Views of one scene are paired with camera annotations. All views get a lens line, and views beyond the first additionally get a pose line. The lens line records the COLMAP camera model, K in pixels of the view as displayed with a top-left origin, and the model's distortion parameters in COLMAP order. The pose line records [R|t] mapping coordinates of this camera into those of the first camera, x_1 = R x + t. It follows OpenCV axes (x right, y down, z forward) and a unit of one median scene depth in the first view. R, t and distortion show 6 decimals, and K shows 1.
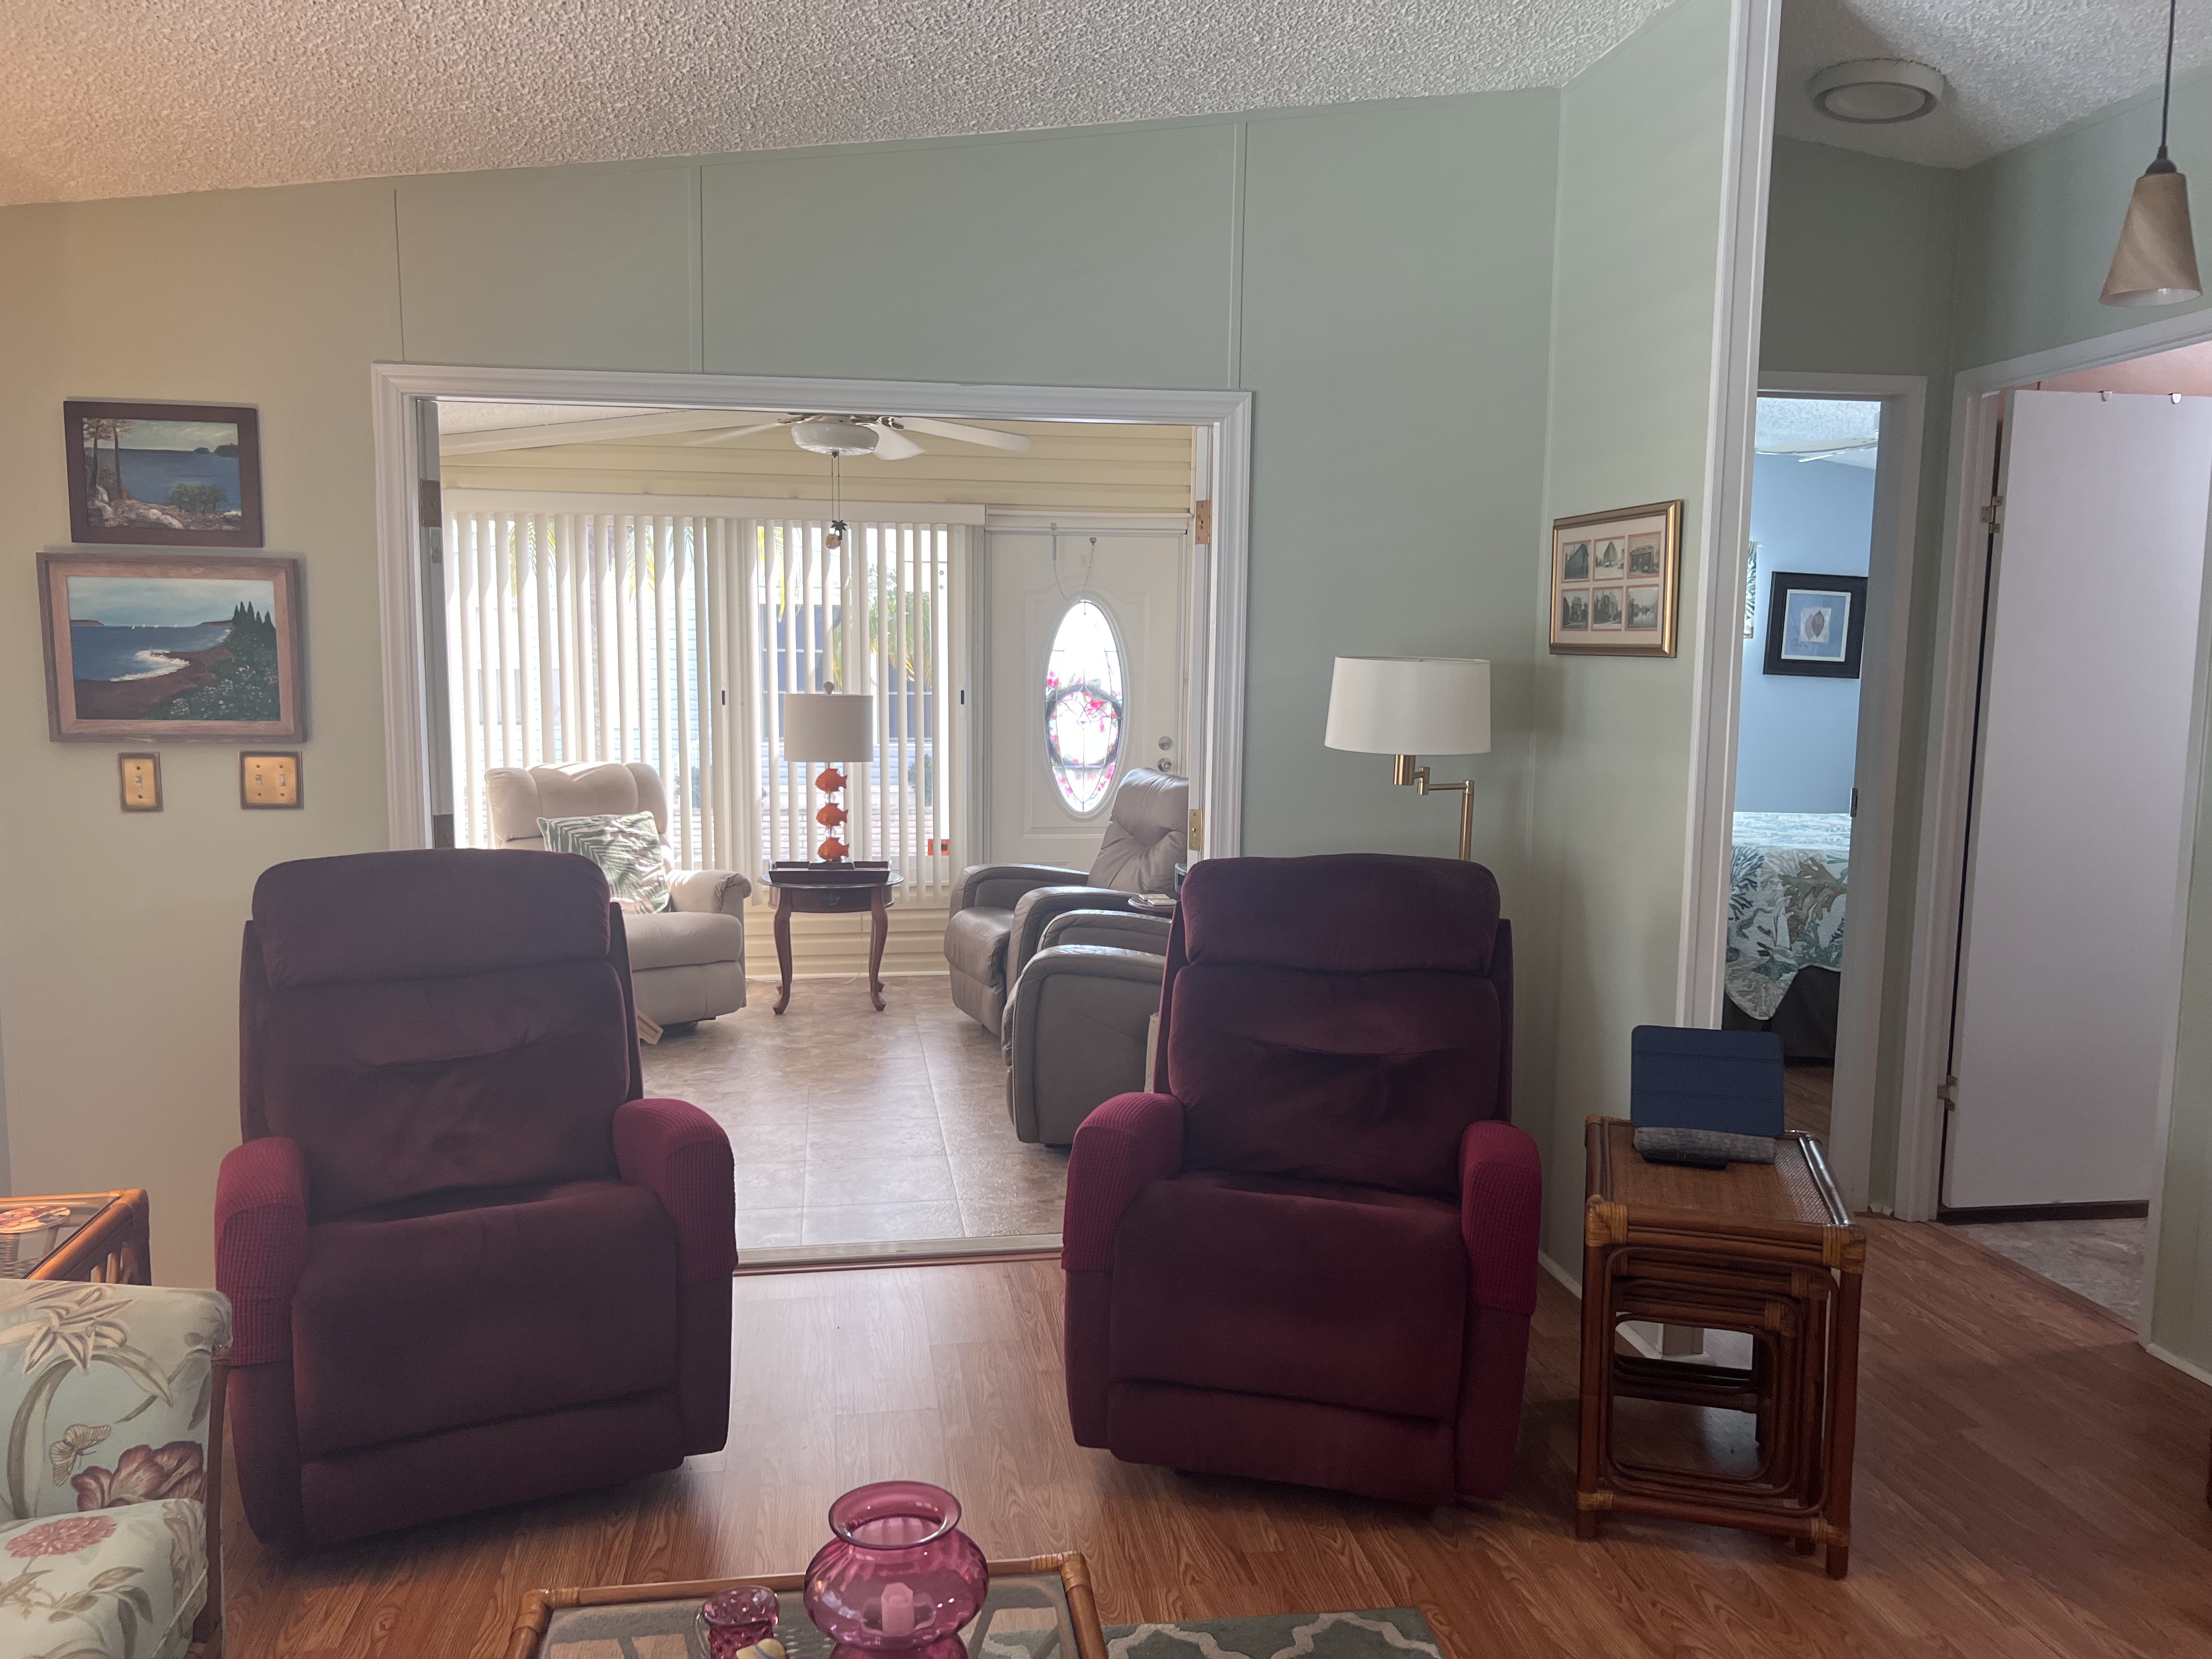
lens RADIAL K [[1786.1, 0, 1107.8], [0, 1786.1, 880.7], [0, 0, 1]] dist [0.128145, -0.003409]
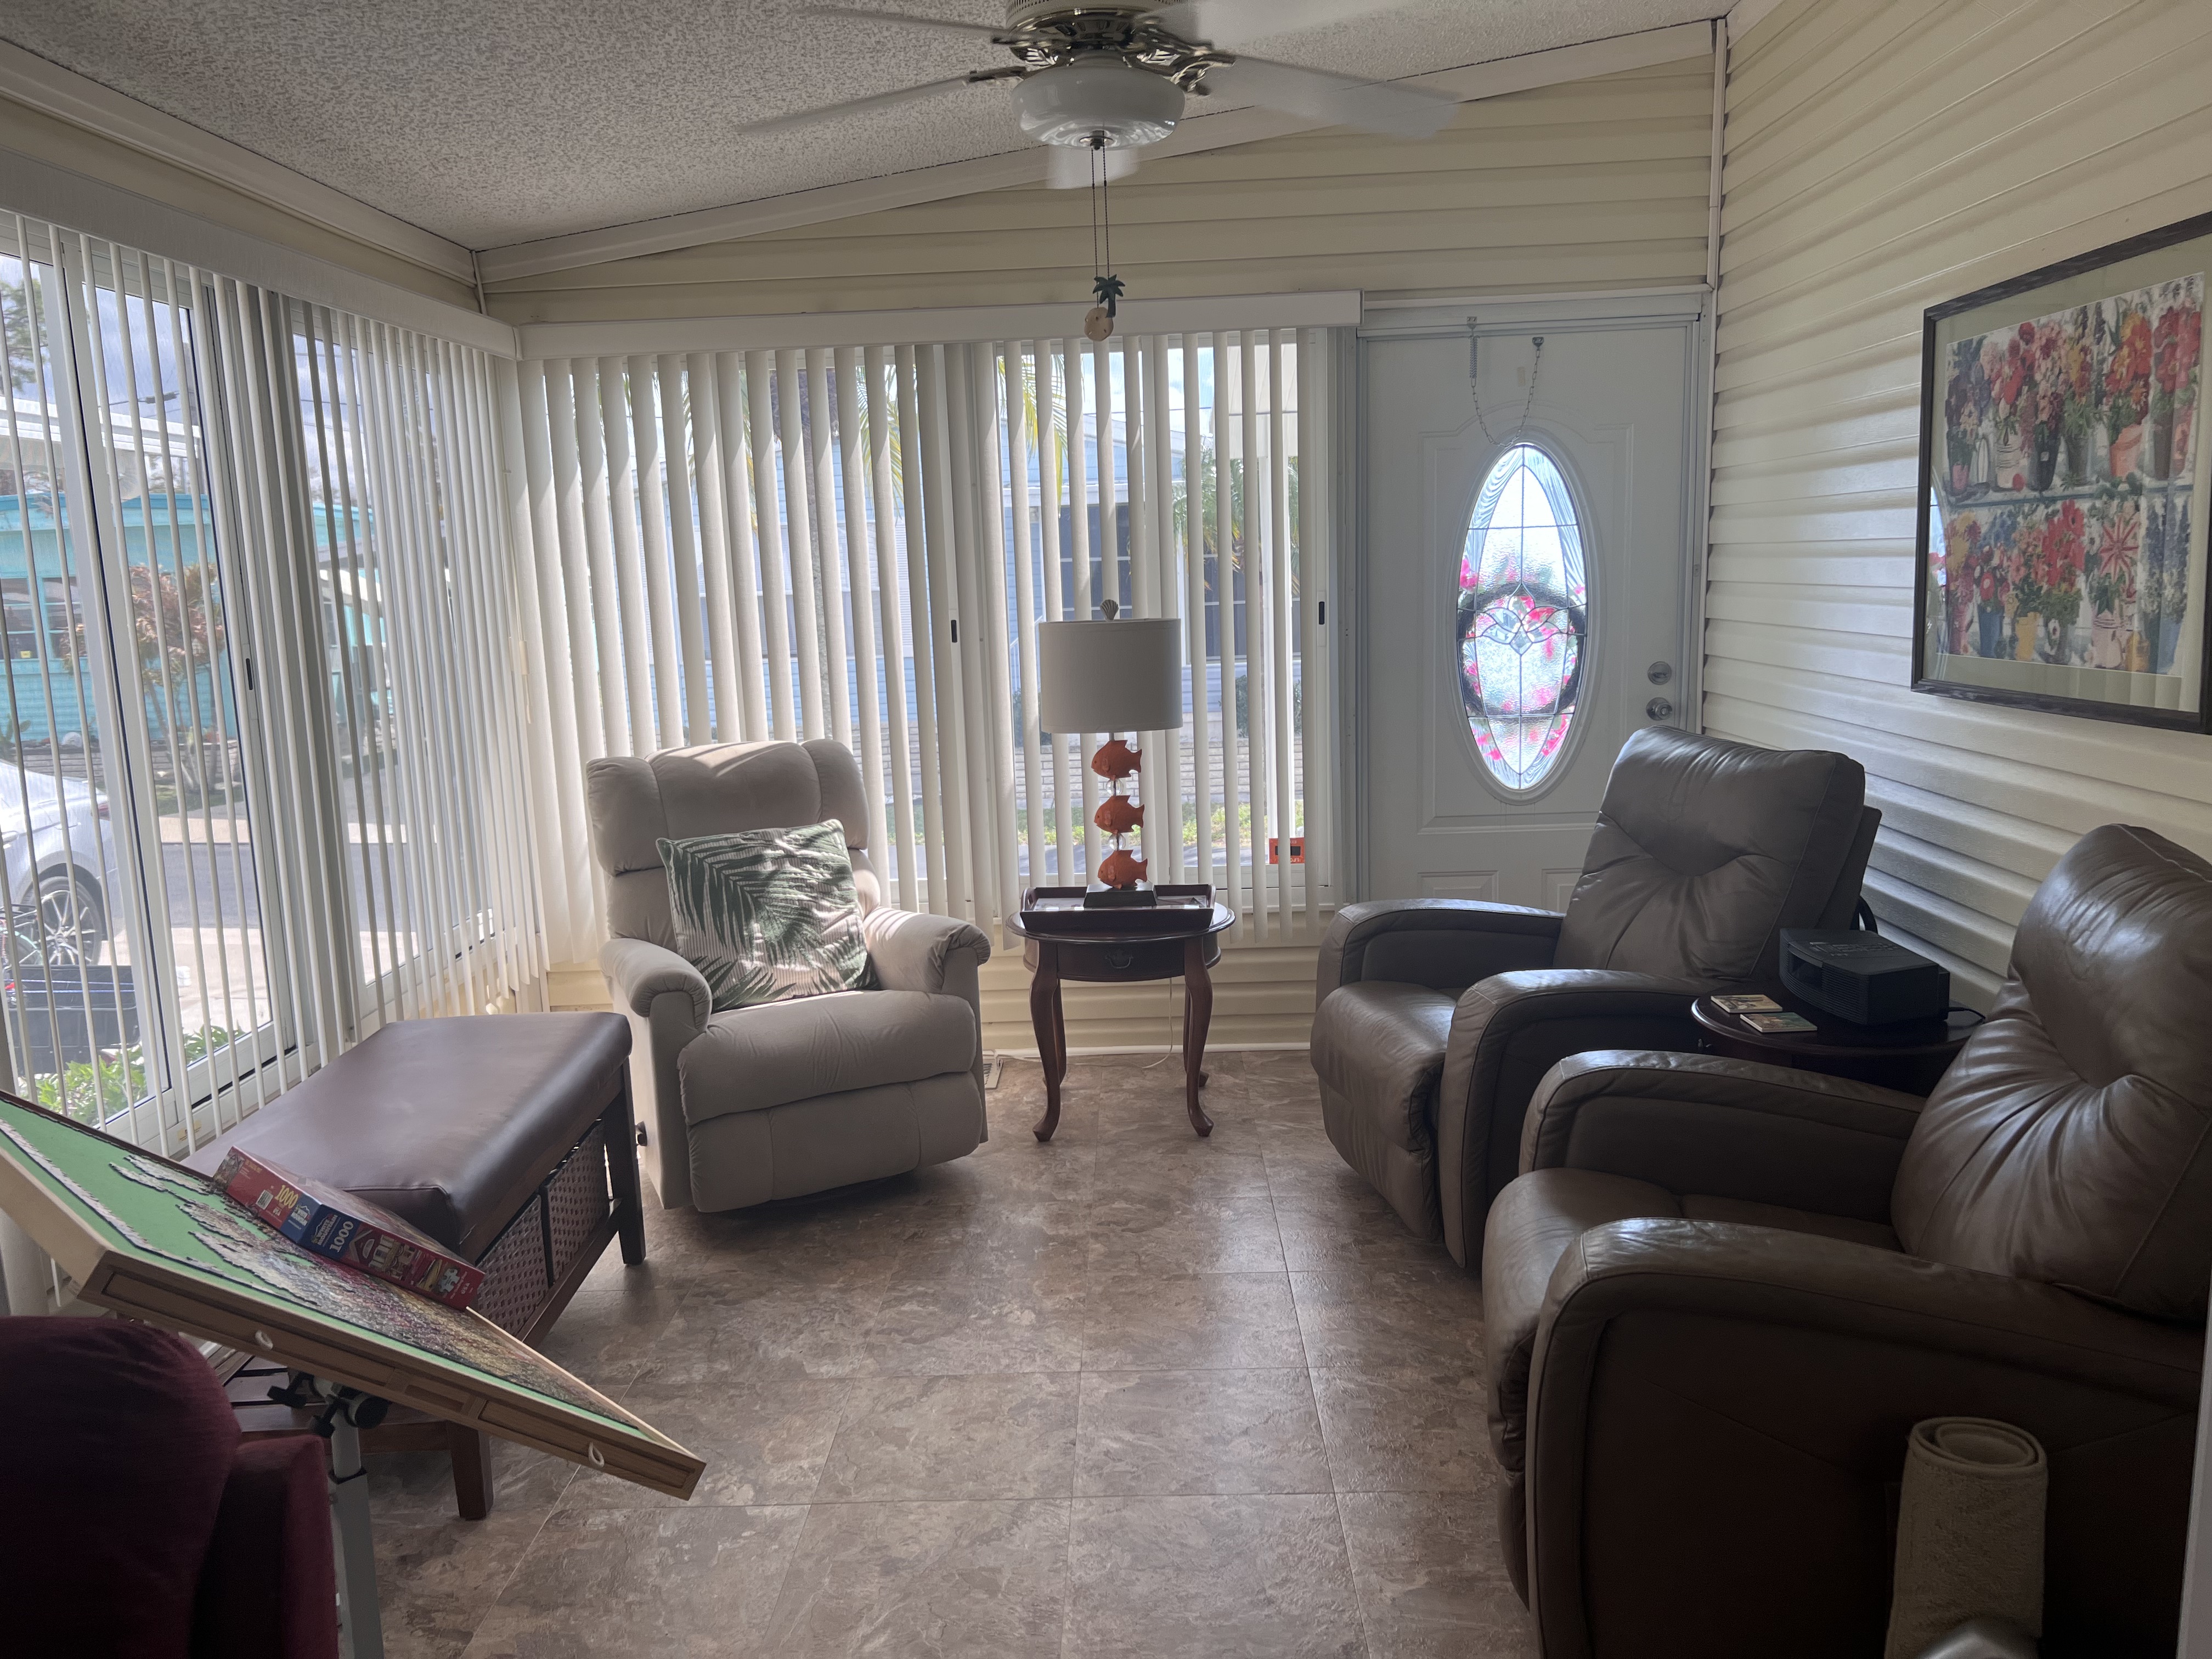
lens RADIAL K [[1786.1, 0, 1107.8], [0, 1786.1, 880.7], [0, 0, 1]] dist [0.128145, -0.003409]
pose [[0.984724, -0.015494, -0.173431, -0.050655], [0.024653, 0.998406, 0.050780, -0.045389], [0.172368, -0.054280, 0.983536, 0.386937]]
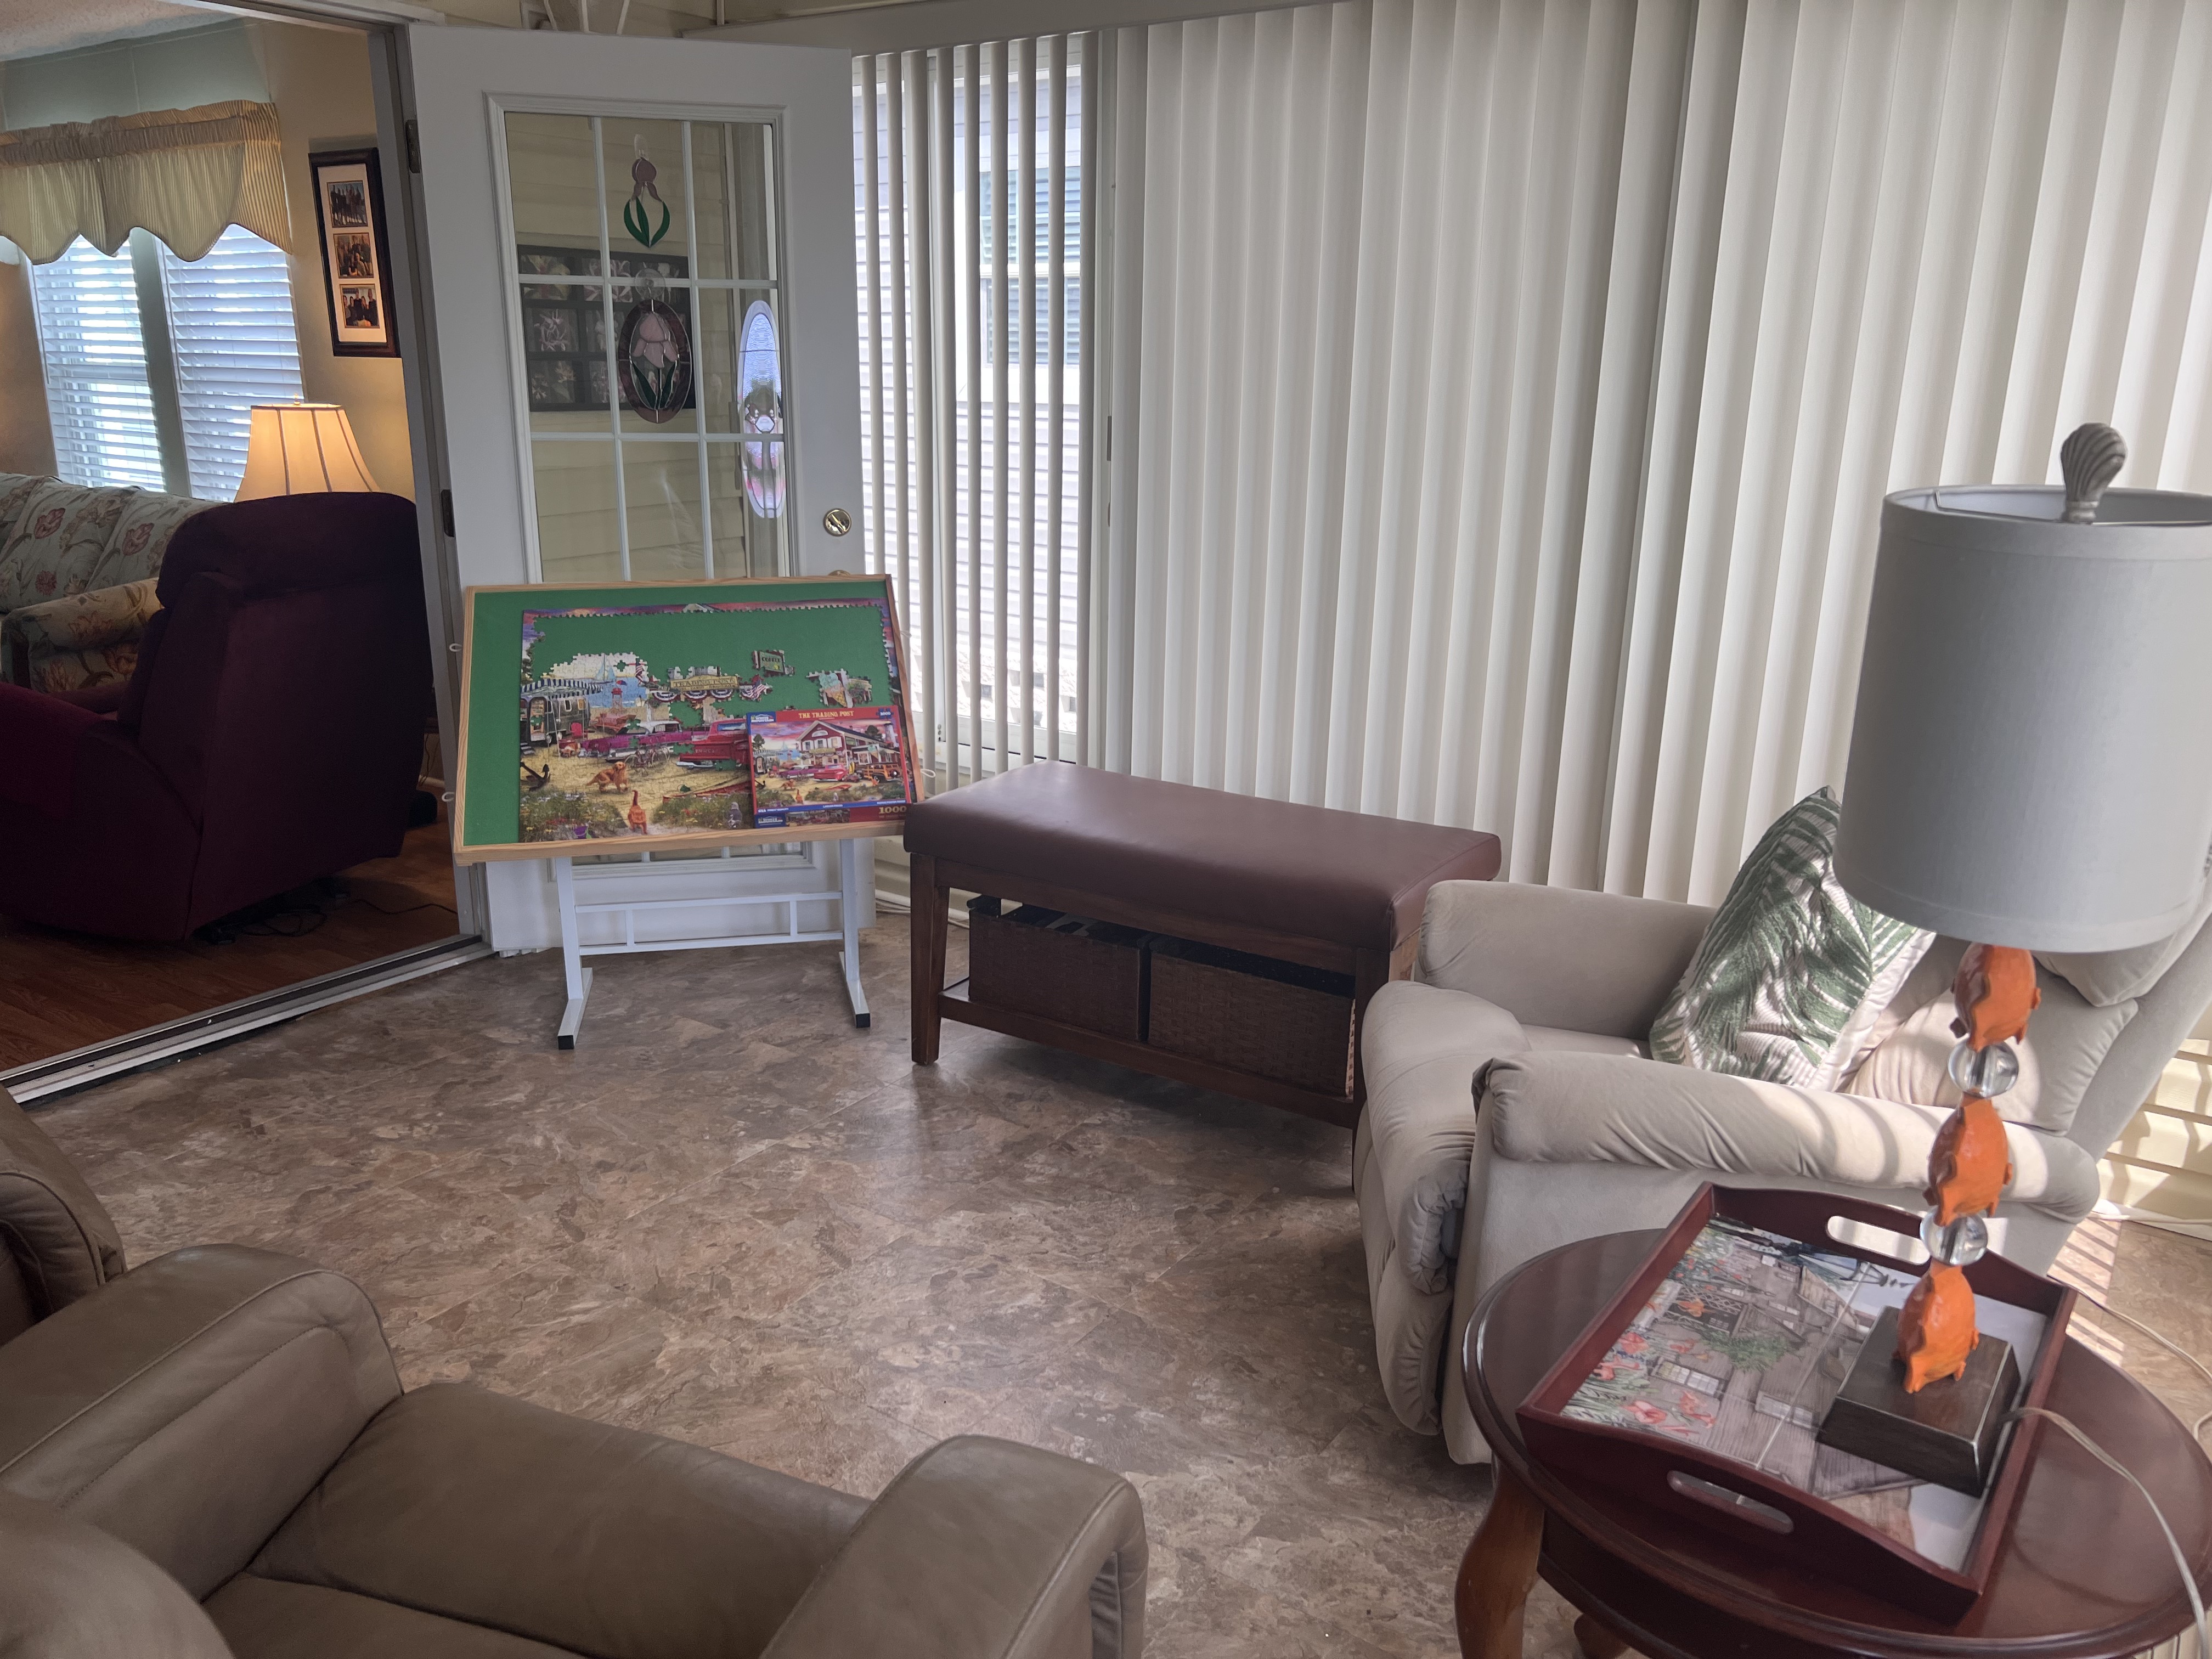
lens RADIAL K [[1627.1, 0, 1106.0], [0, 1627.1, 829.5], [0, 0, 1]] dist [-0.008857, 0.002093]
pose [[-0.684883, 0.173329, -0.707738, 0.021529], [-0.118230, 0.931990, 0.342662, -0.115389], [0.718997, 0.318359, -0.617811, 1.022011]]
